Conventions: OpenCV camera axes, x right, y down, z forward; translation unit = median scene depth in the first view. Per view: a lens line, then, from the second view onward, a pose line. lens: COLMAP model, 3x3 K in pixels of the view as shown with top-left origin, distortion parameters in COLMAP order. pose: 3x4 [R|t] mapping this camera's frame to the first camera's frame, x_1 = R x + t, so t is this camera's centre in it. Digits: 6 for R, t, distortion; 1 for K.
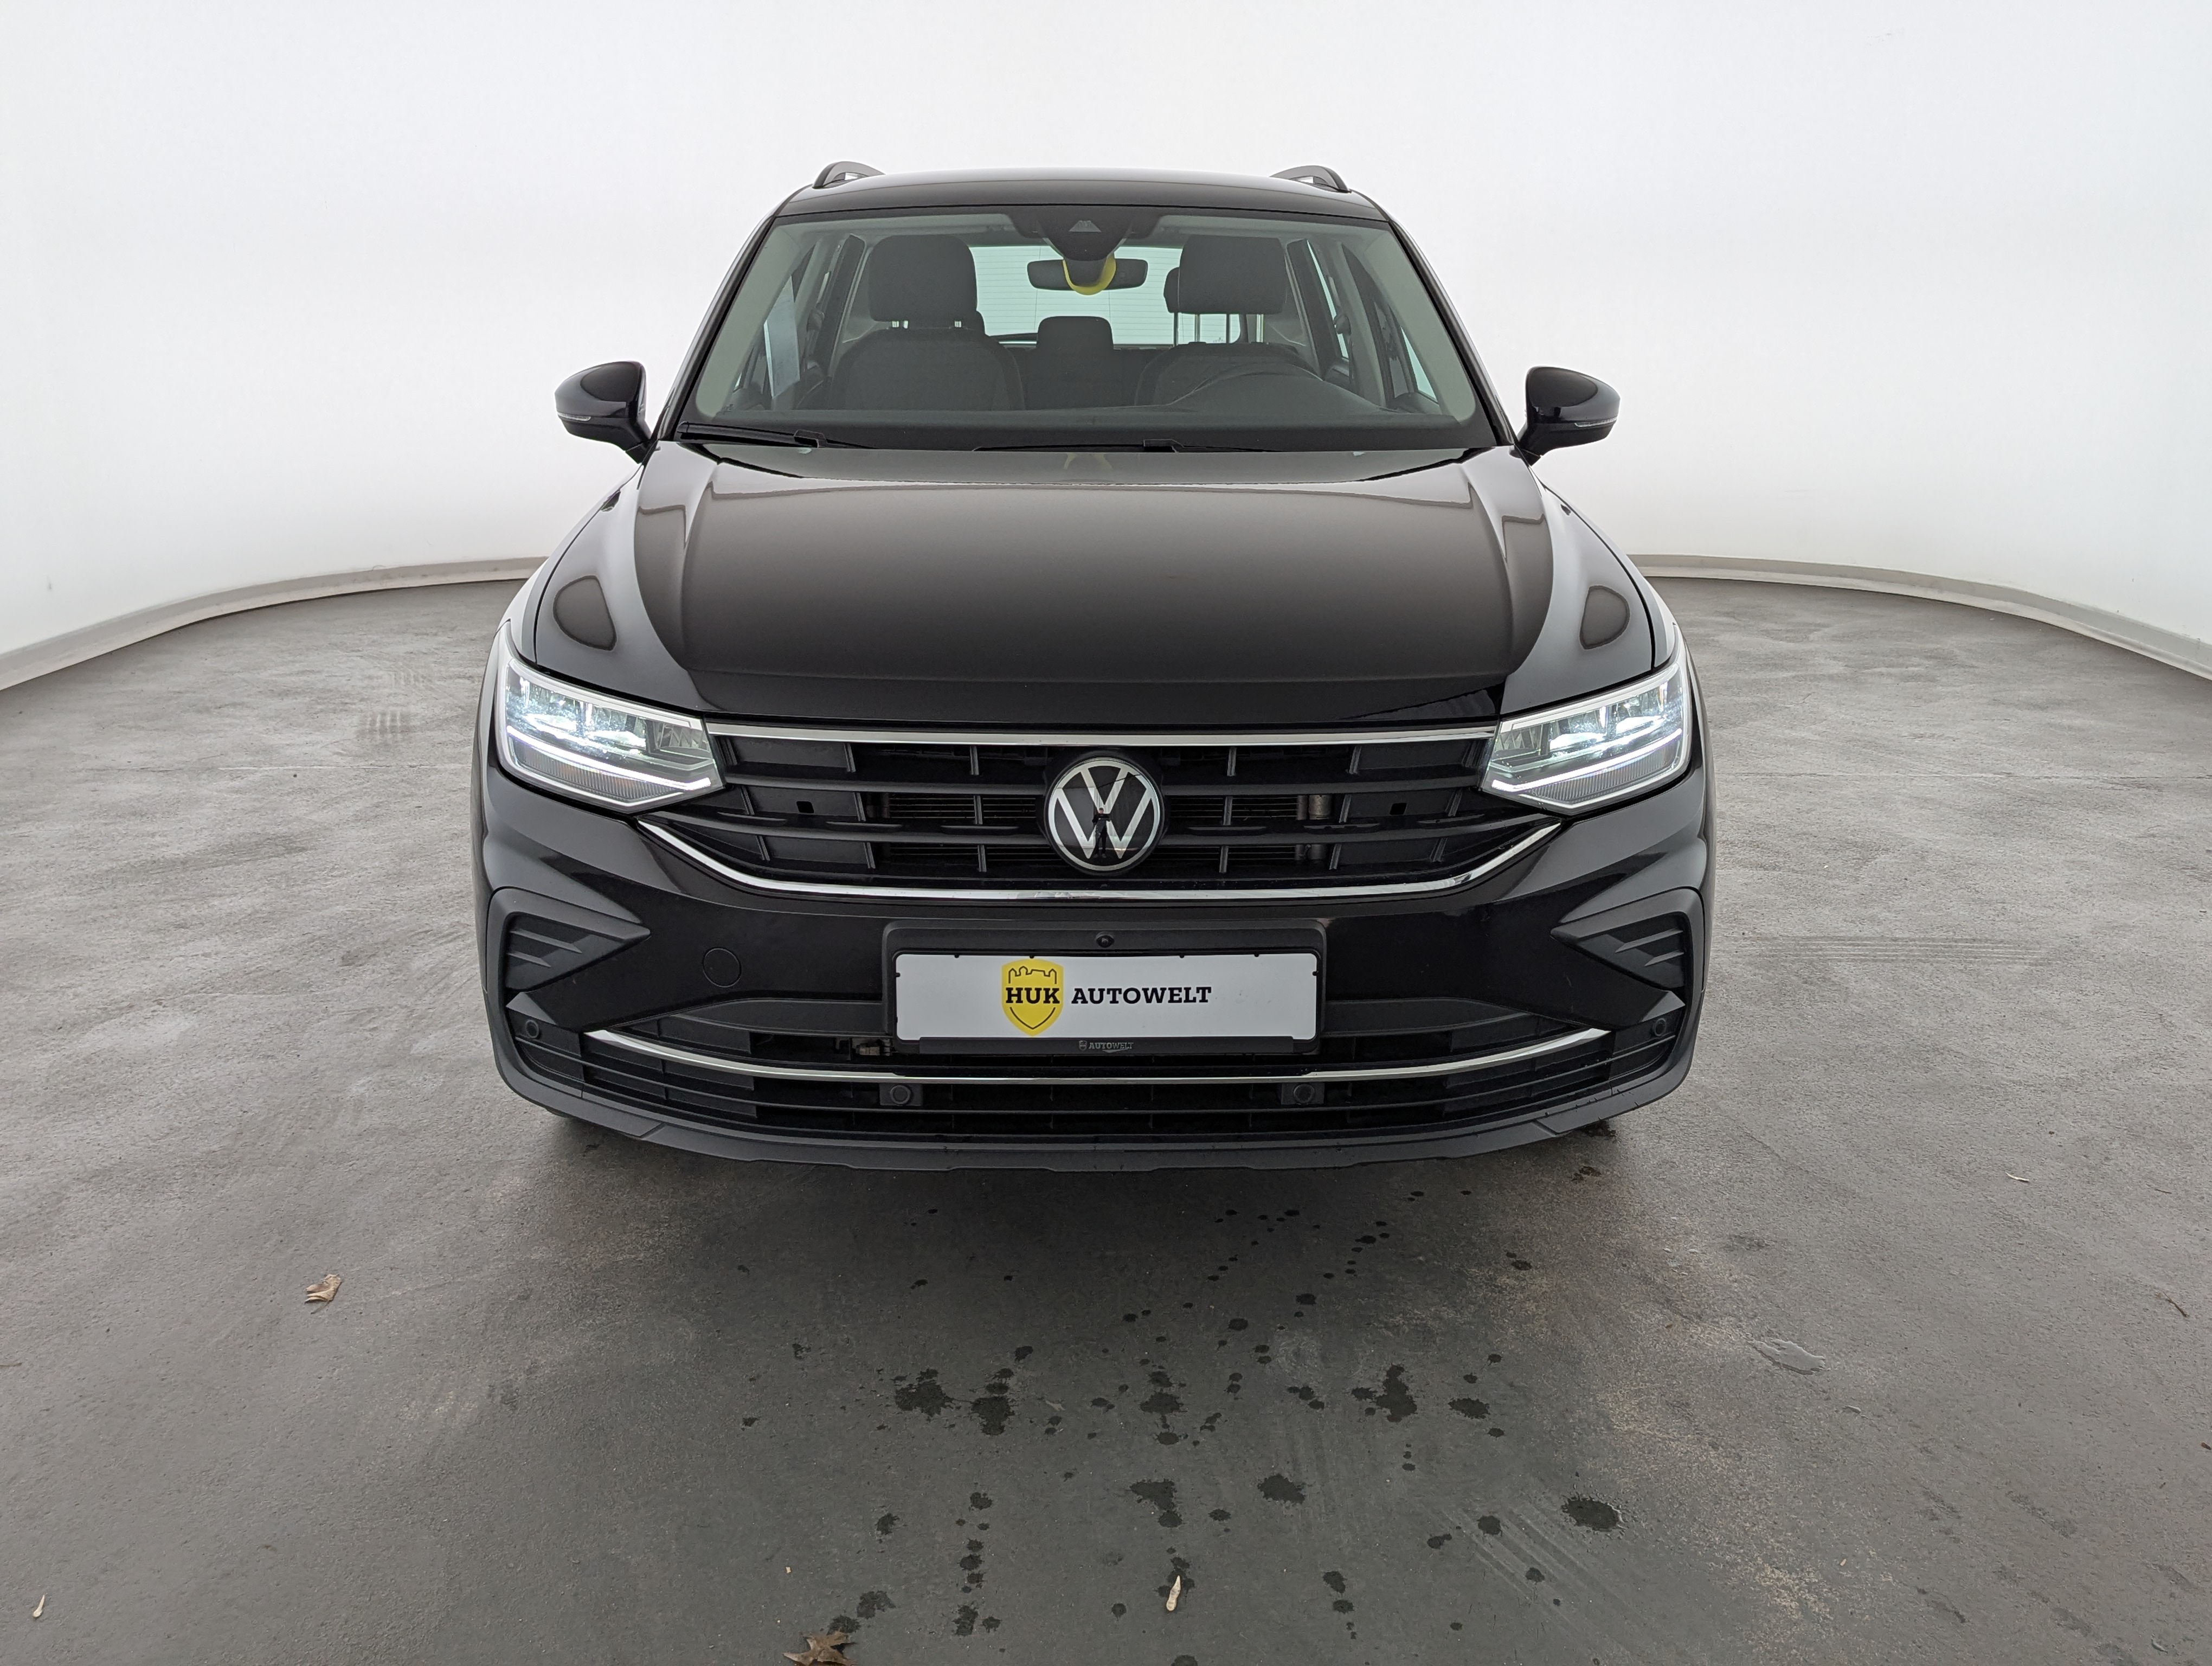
lens RADIAL K [[1851.8, 0, 1100.9], [0, 1851.8, 775.8], [0, 0, 1]] dist [0.020525, 0.000482]
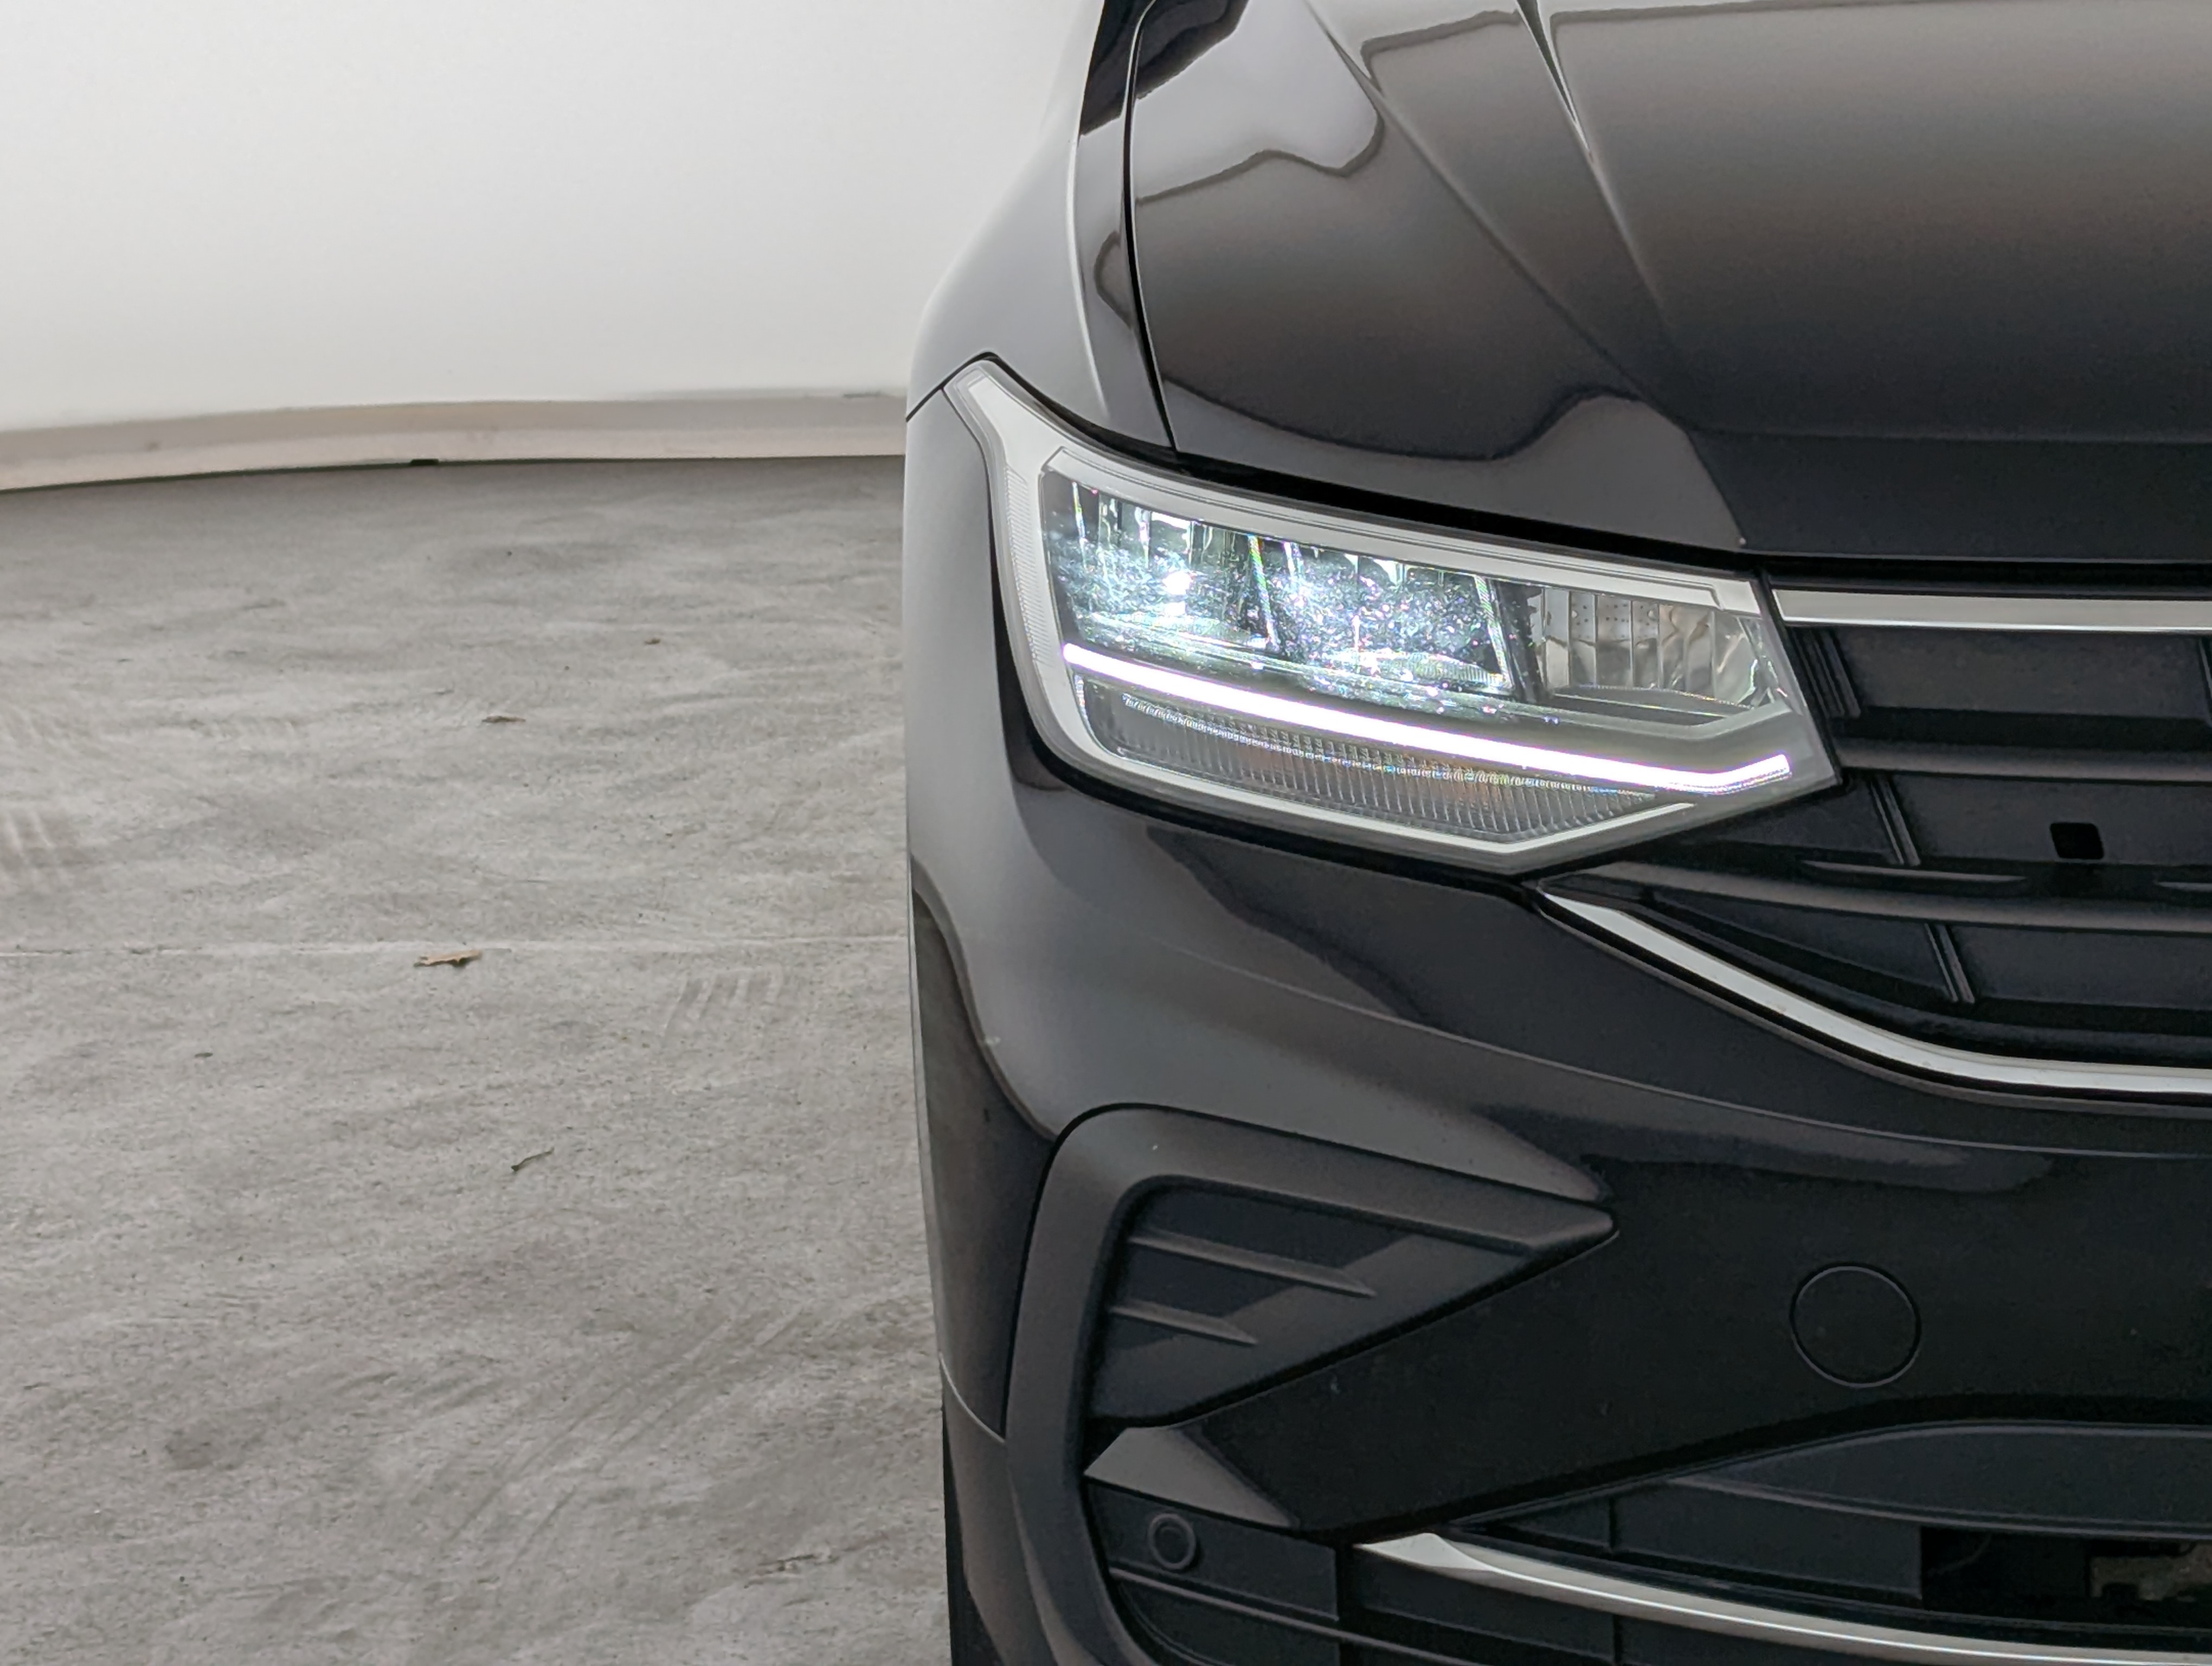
lens RADIAL K [[5377.6, 0, 1106.0], [0, 5377.6, 833.0], [0, 0, 1]] dist [0.122598, -0.213527]
pose [[0.997065, -0.012431, -0.075547, -0.257459], [0.008243, 0.998425, -0.055490, 0.066920], [0.076118, 0.054705, 0.995597, 0.034280]]
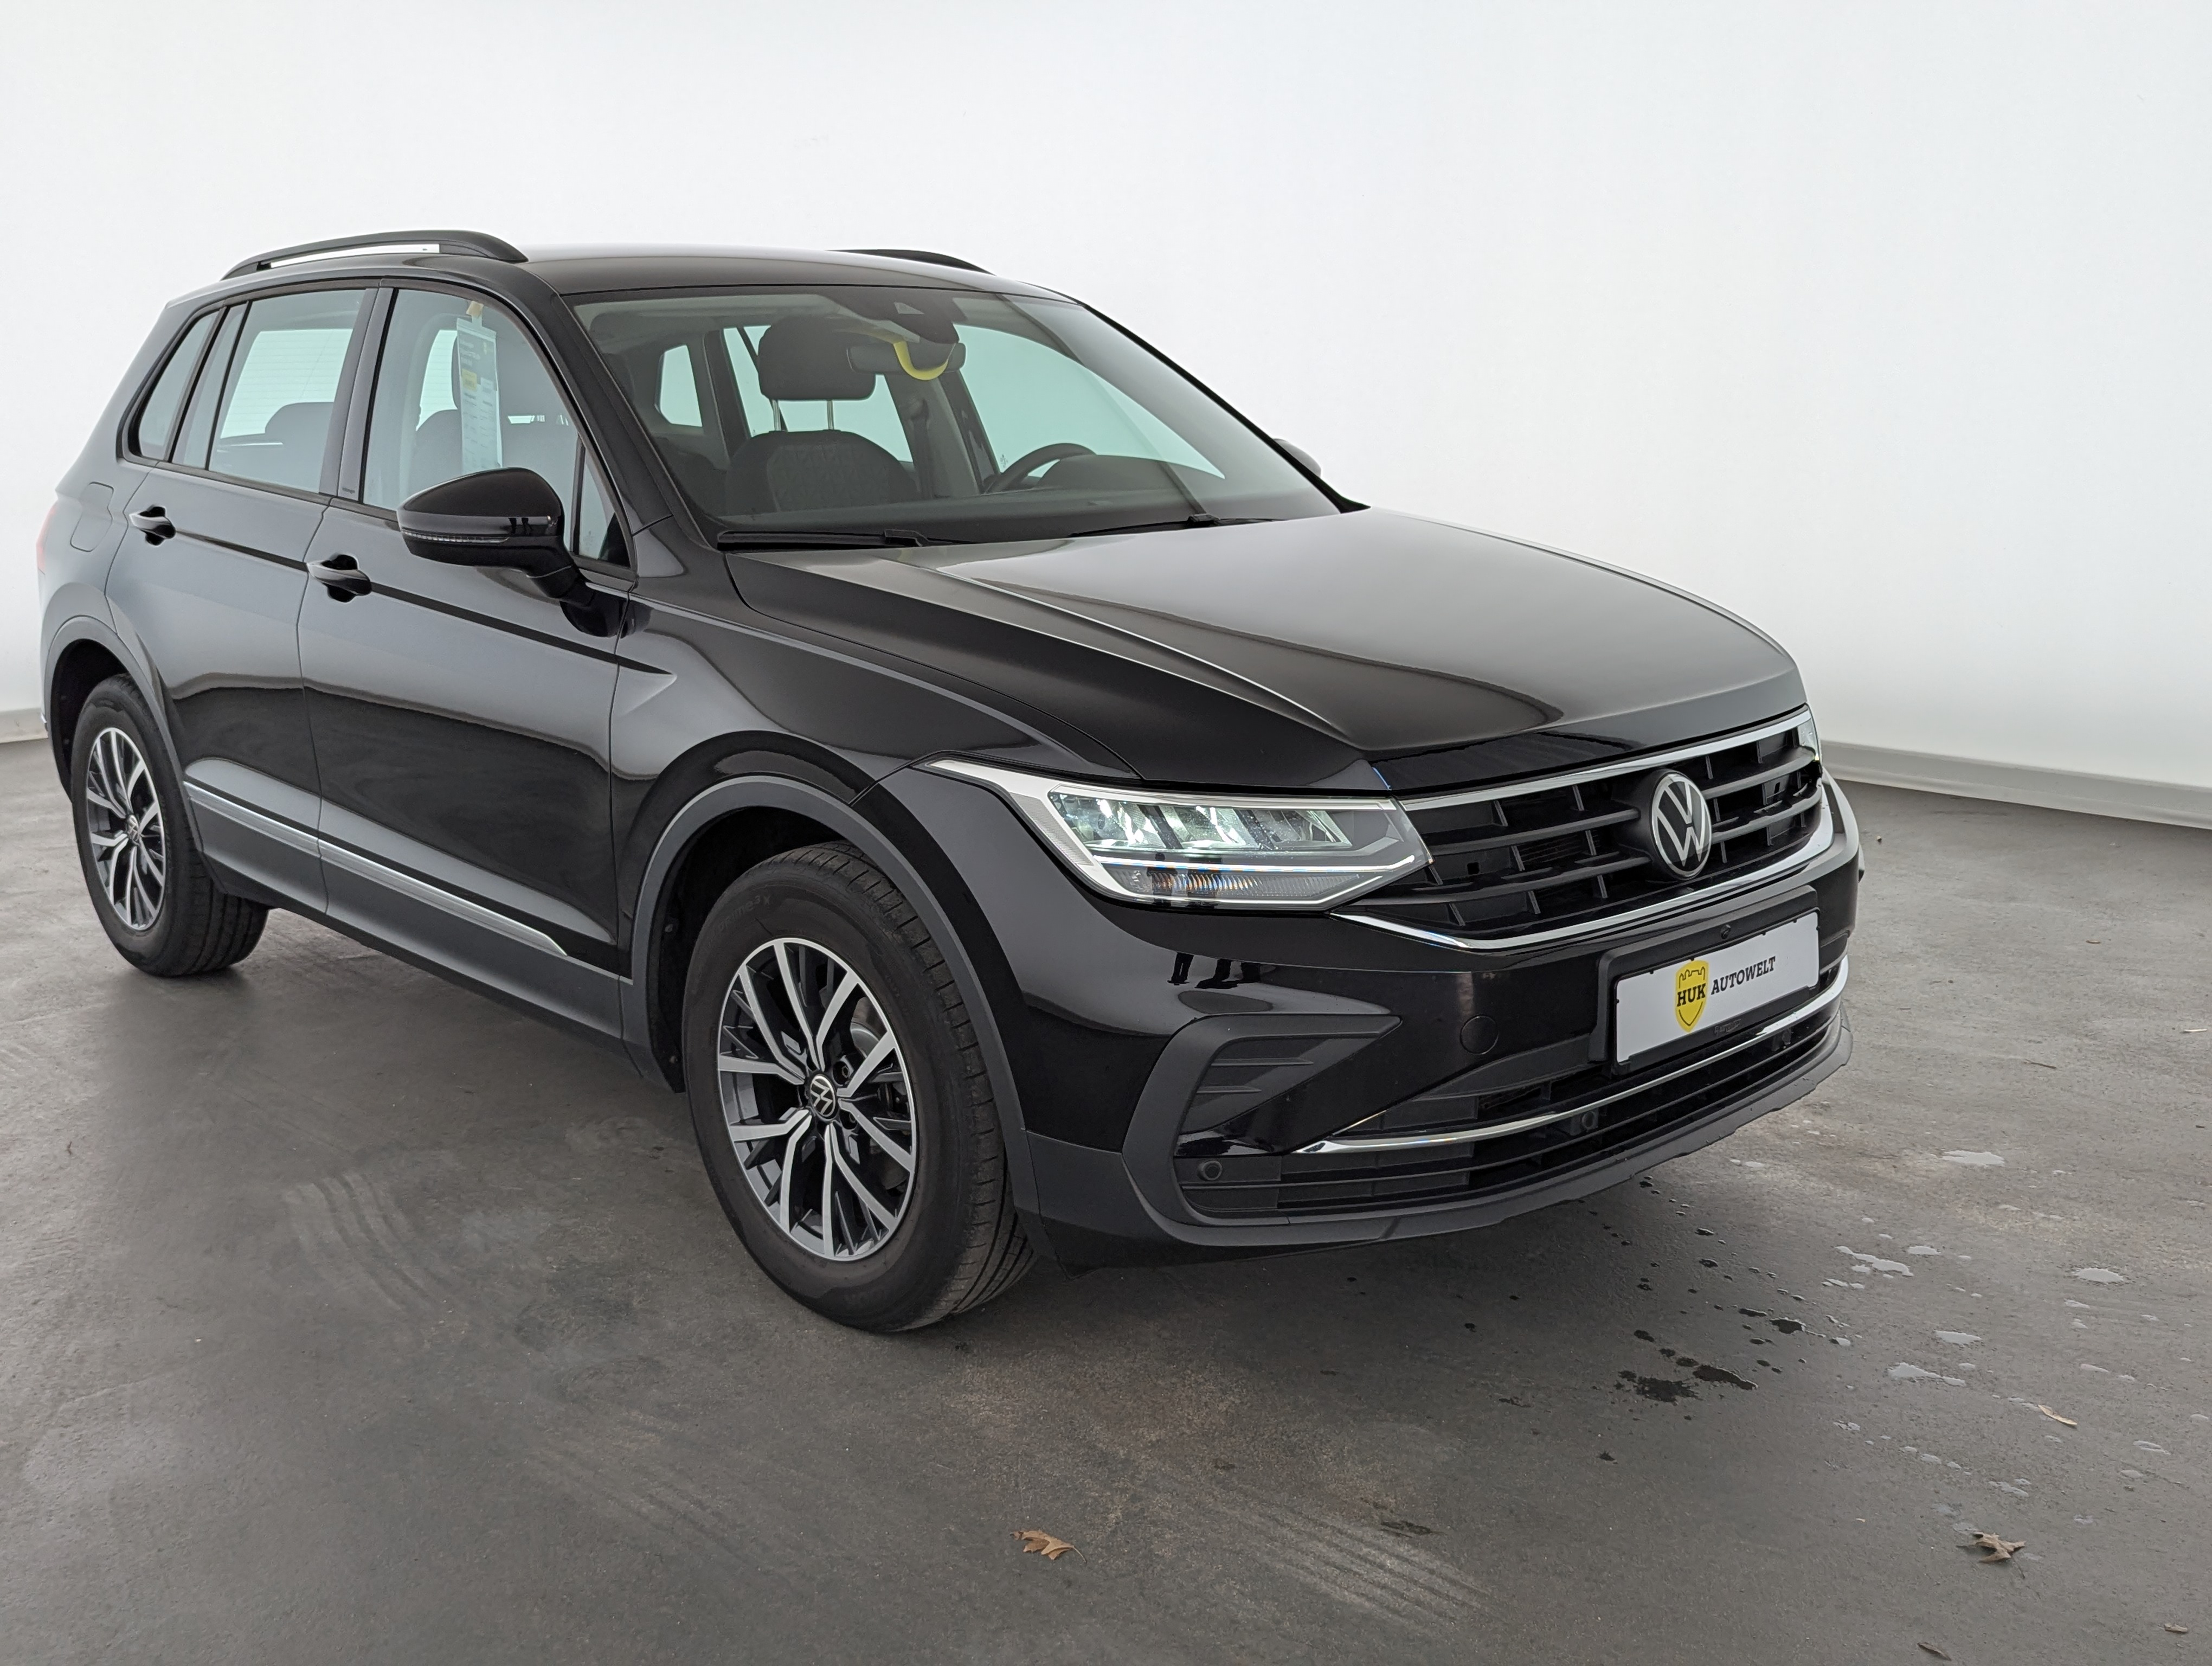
lens RADIAL K [[1920.6, 0, 1106.0], [0, 1920.6, 833.0], [0, 0, 1]] dist [0.019230, -0.002806]
pose [[0.781991, -0.160159, 0.602361, -0.947660], [0.175923, 0.983844, 0.033204, -0.072617], [-0.597947, 0.080005, 0.797533, 0.276174]]
